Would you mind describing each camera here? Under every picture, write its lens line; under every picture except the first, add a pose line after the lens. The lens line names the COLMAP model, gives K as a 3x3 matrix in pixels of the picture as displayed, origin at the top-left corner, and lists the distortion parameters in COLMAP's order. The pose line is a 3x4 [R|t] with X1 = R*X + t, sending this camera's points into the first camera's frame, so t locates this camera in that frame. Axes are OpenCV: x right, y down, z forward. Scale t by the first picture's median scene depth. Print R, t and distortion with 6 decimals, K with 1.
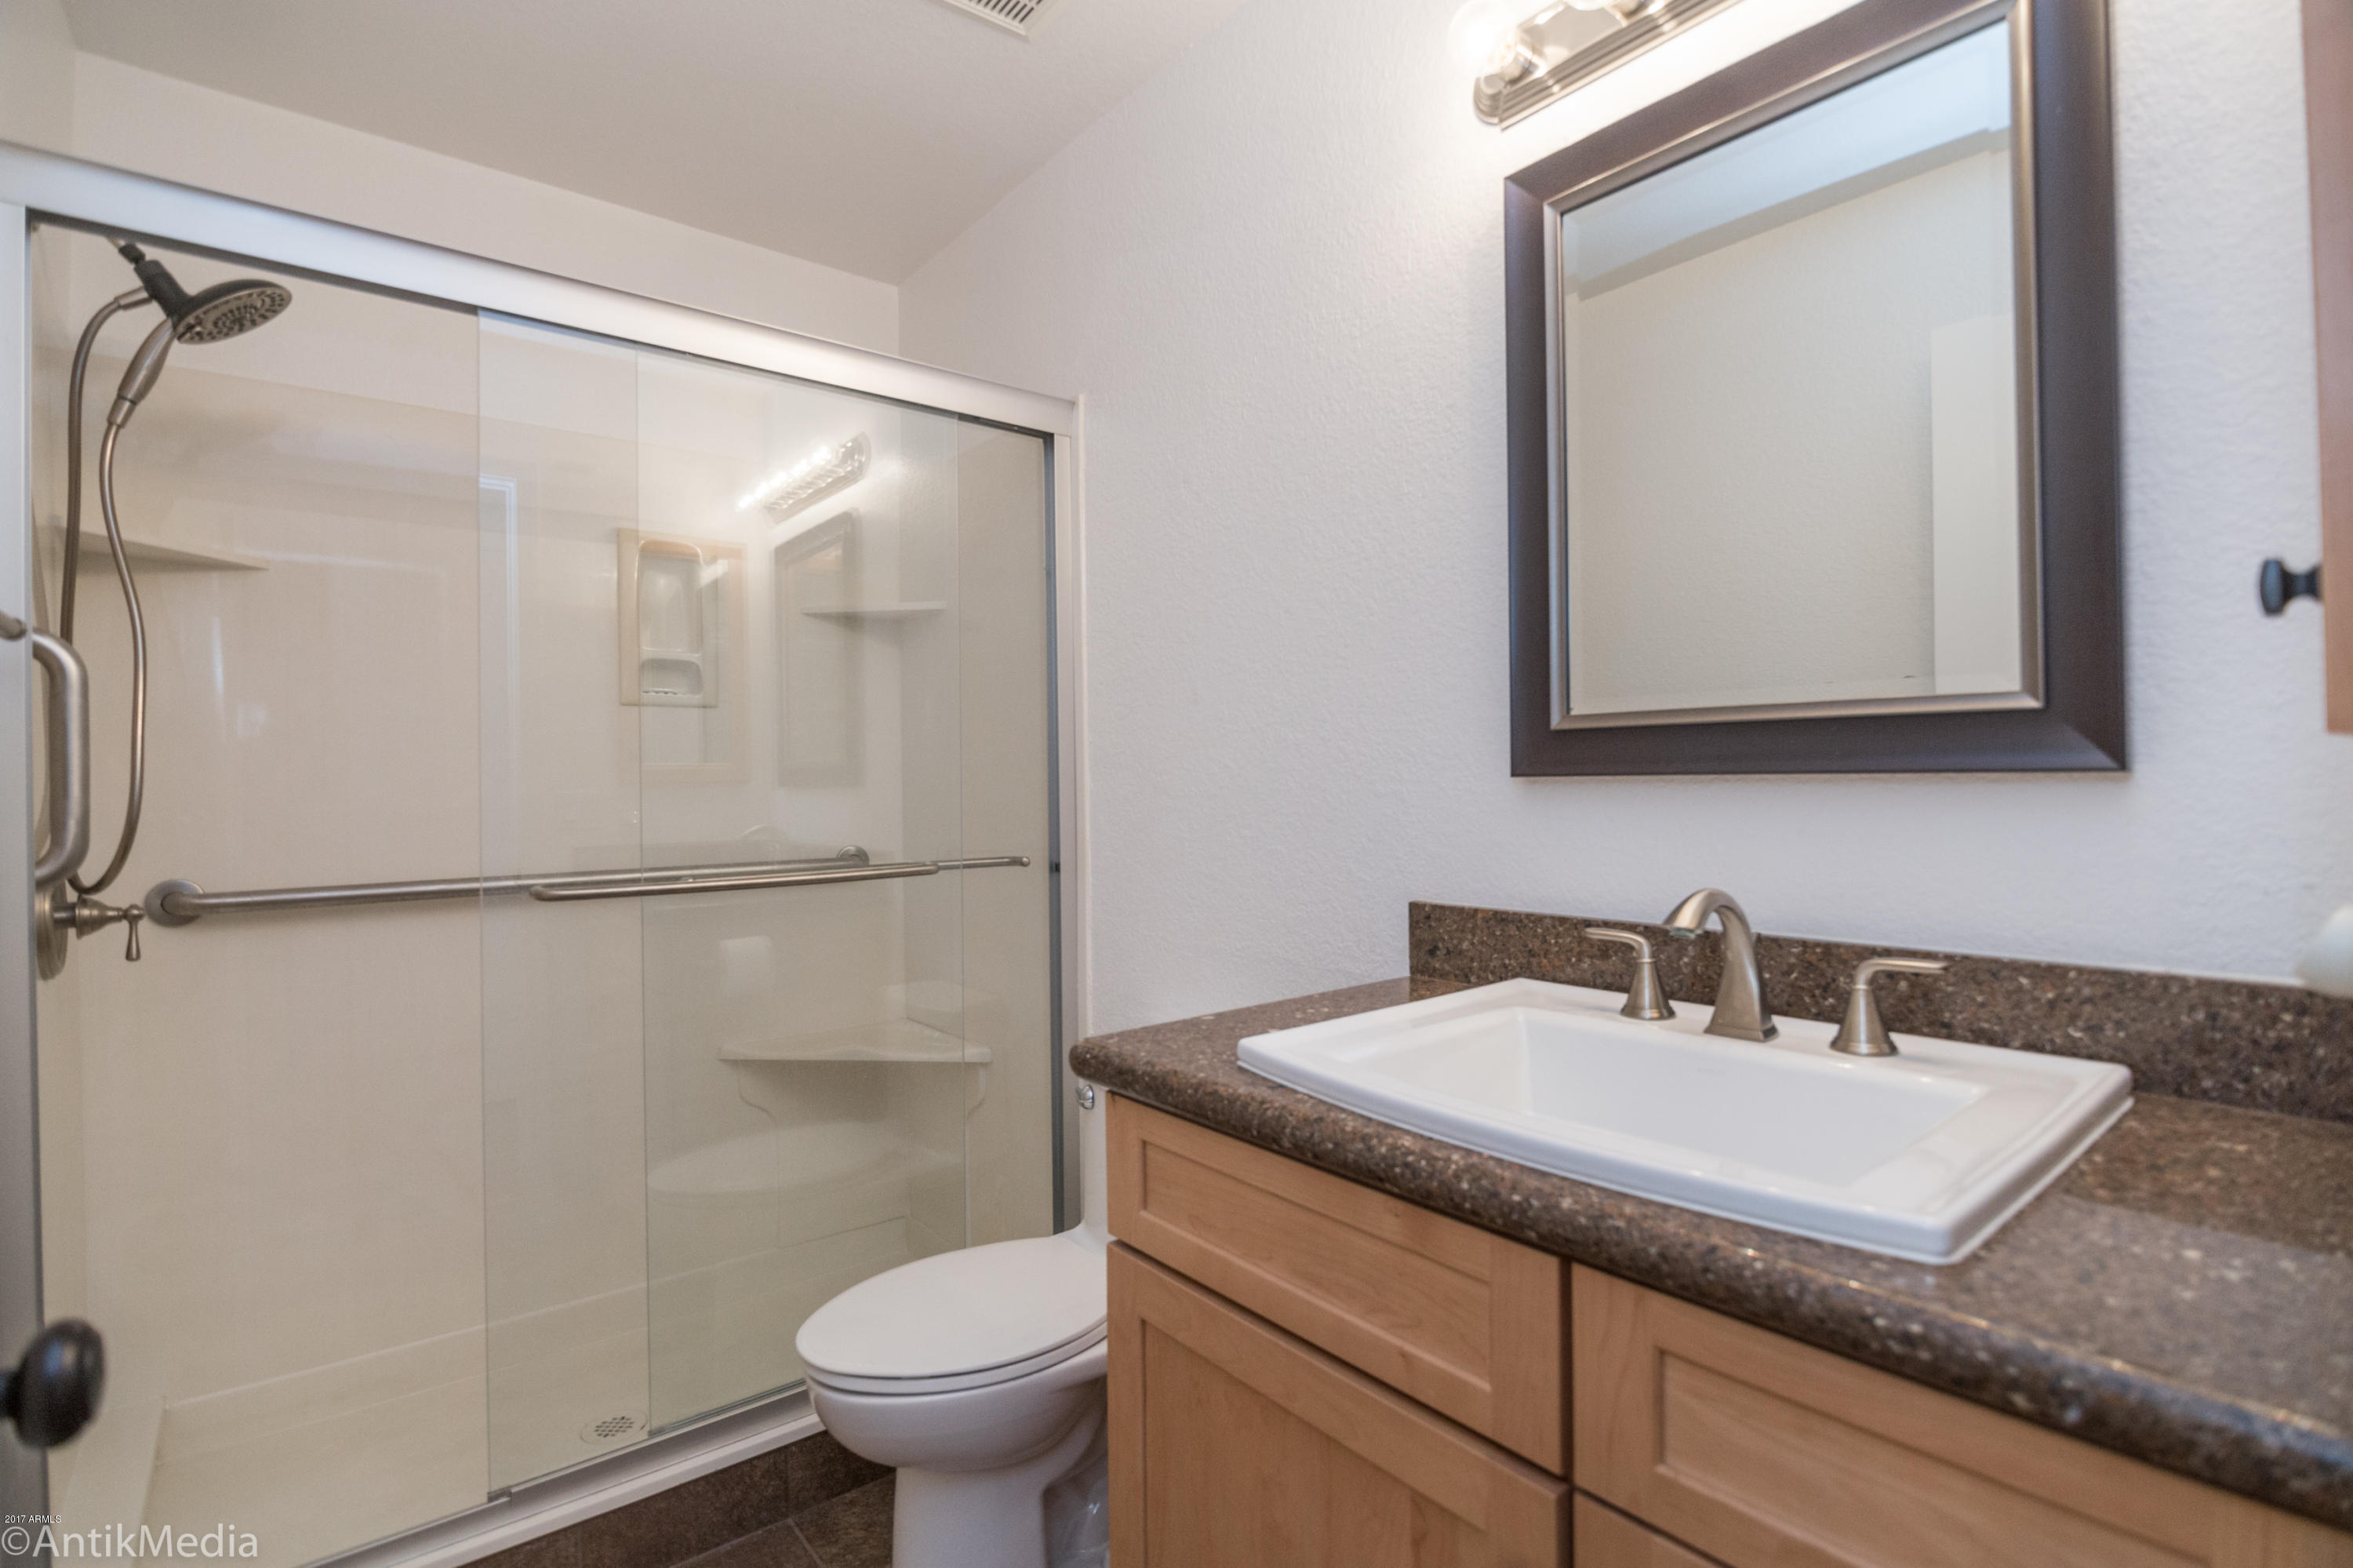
lens RADIAL K [[1099.5, 0, 1177.7], [0, 1099.5, 778.7], [0, 0, 1]] dist [-0.009652, -0.005859]
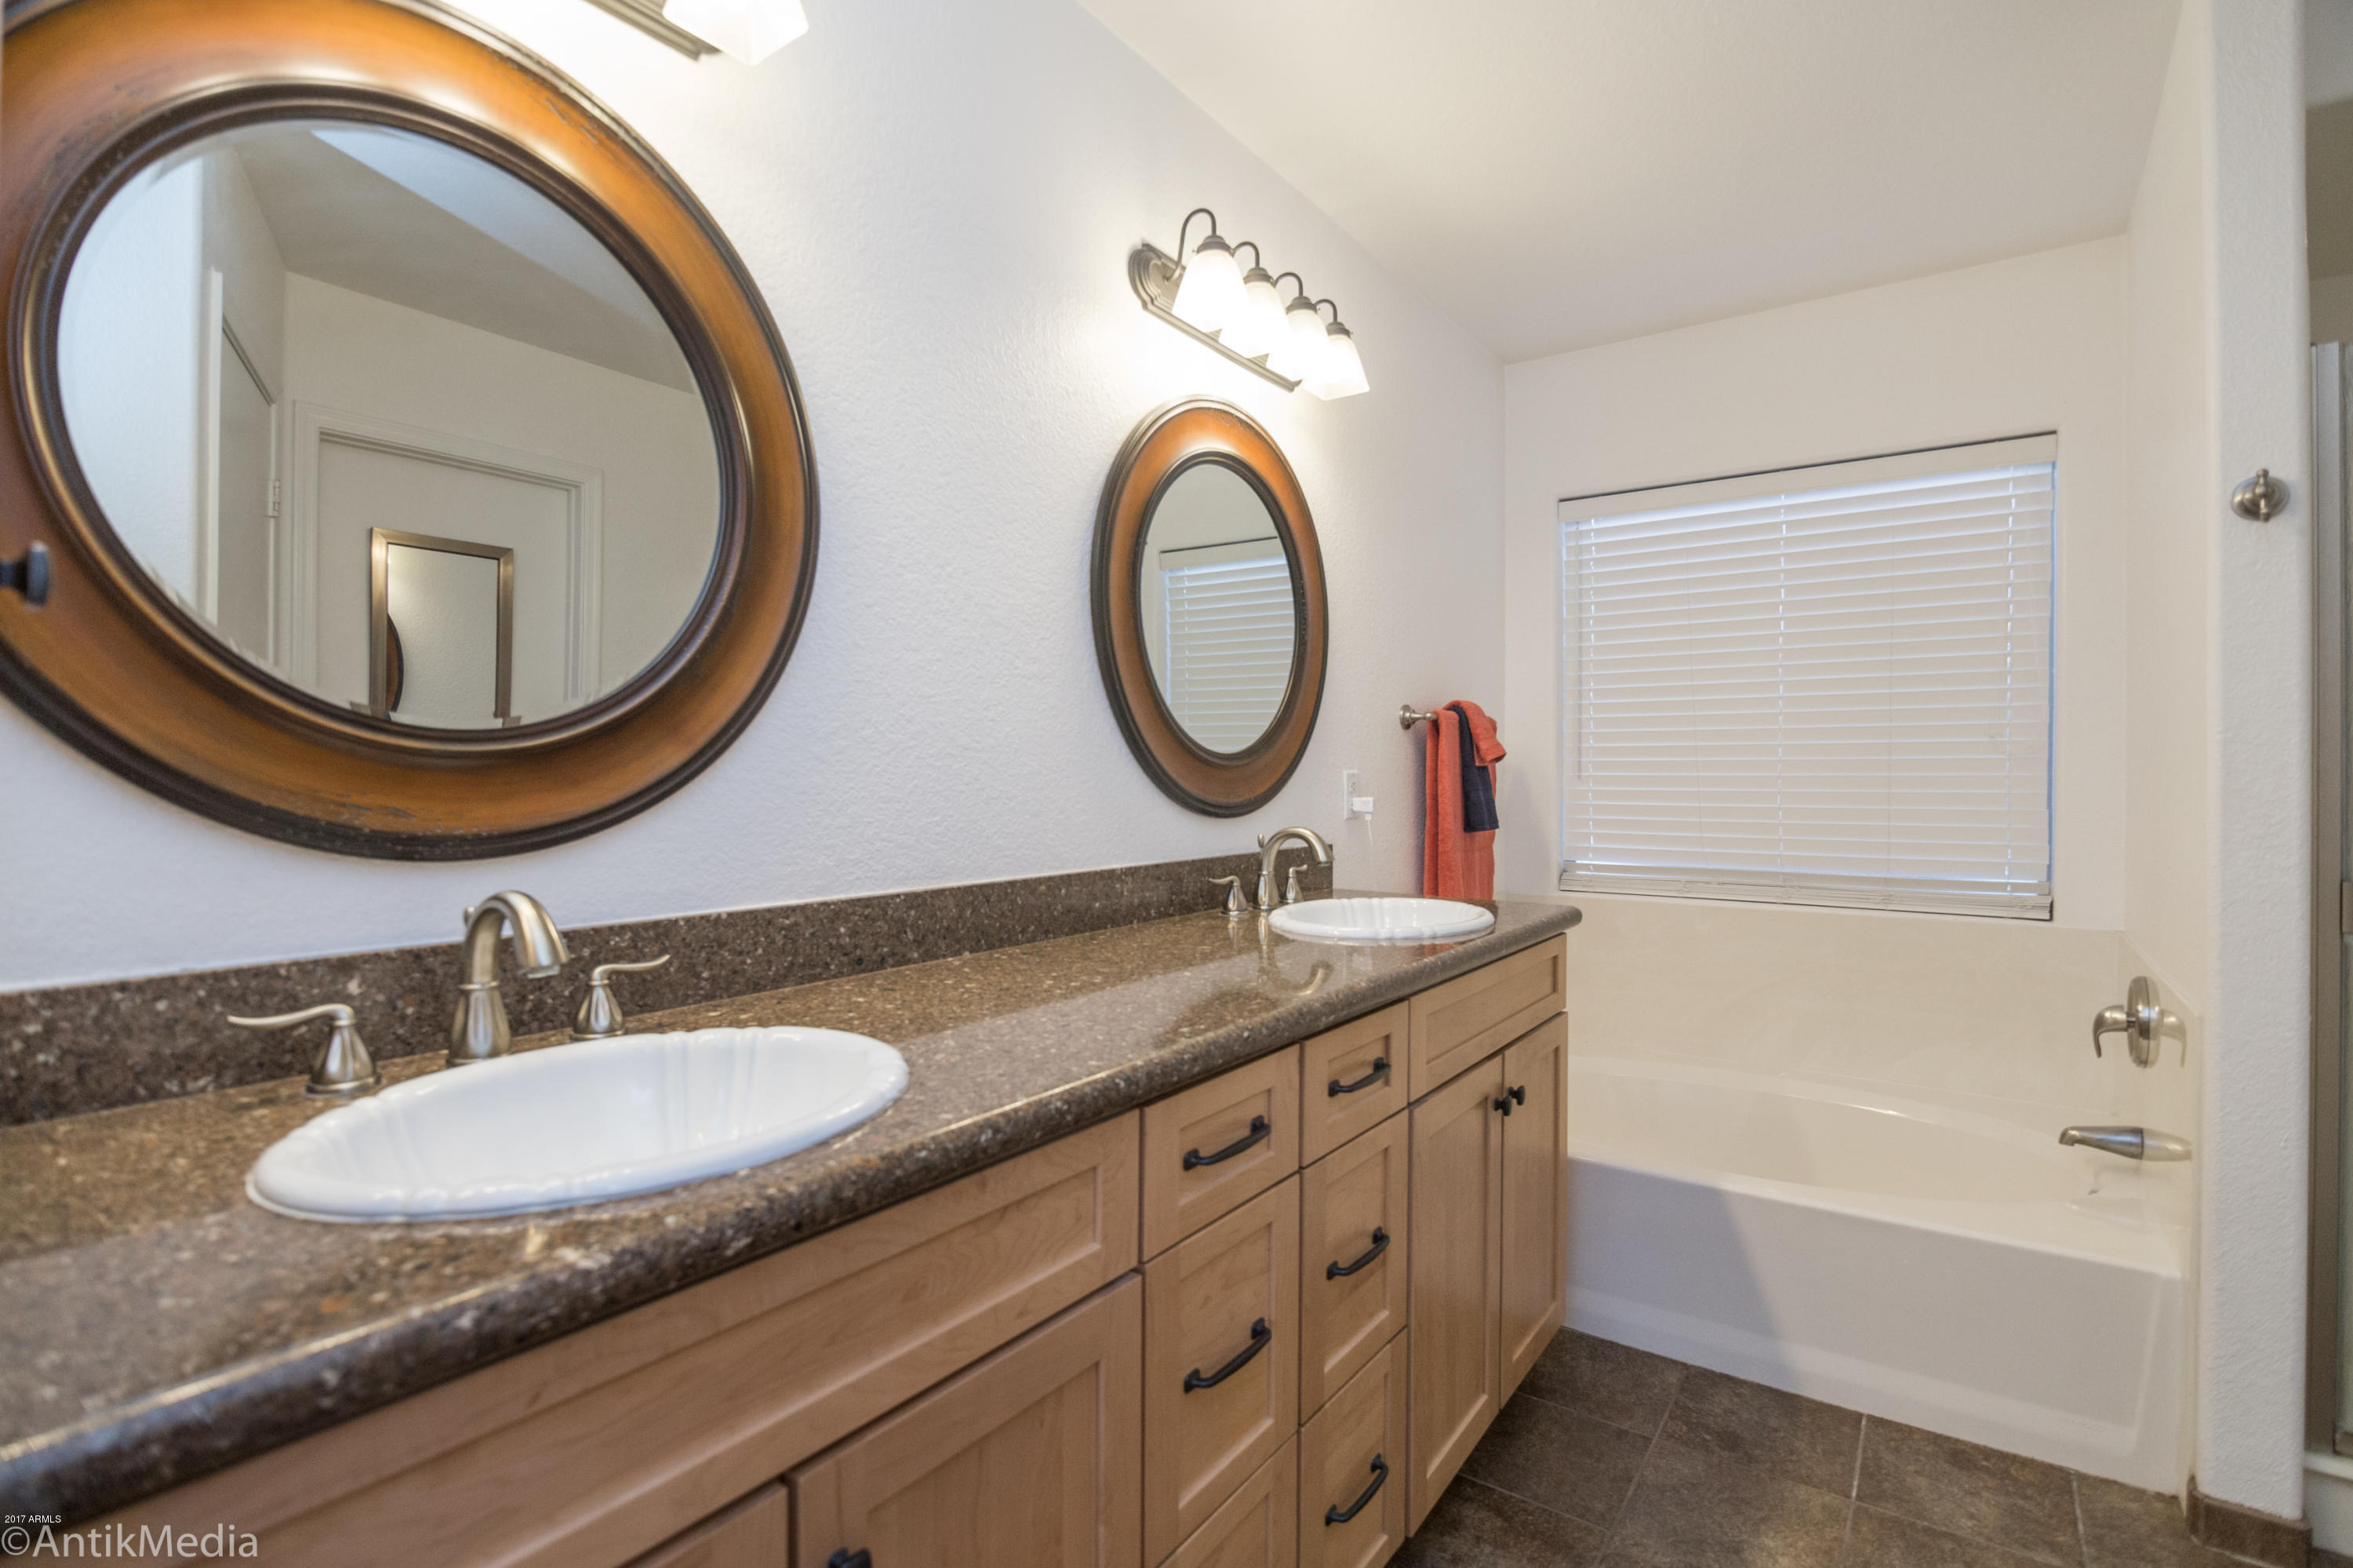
lens RADIAL K [[1099.5, 0, 1174.8], [0, 1099.5, 773.4], [0, 0, 1]] dist [-0.009652, -0.005859]
pose [[-0.268525, 0.001225, 0.963272, -1.055509], [-0.001260, 0.999998, -0.001623, -0.004586], [-0.963272, -0.001650, -0.268523, 1.333232]]
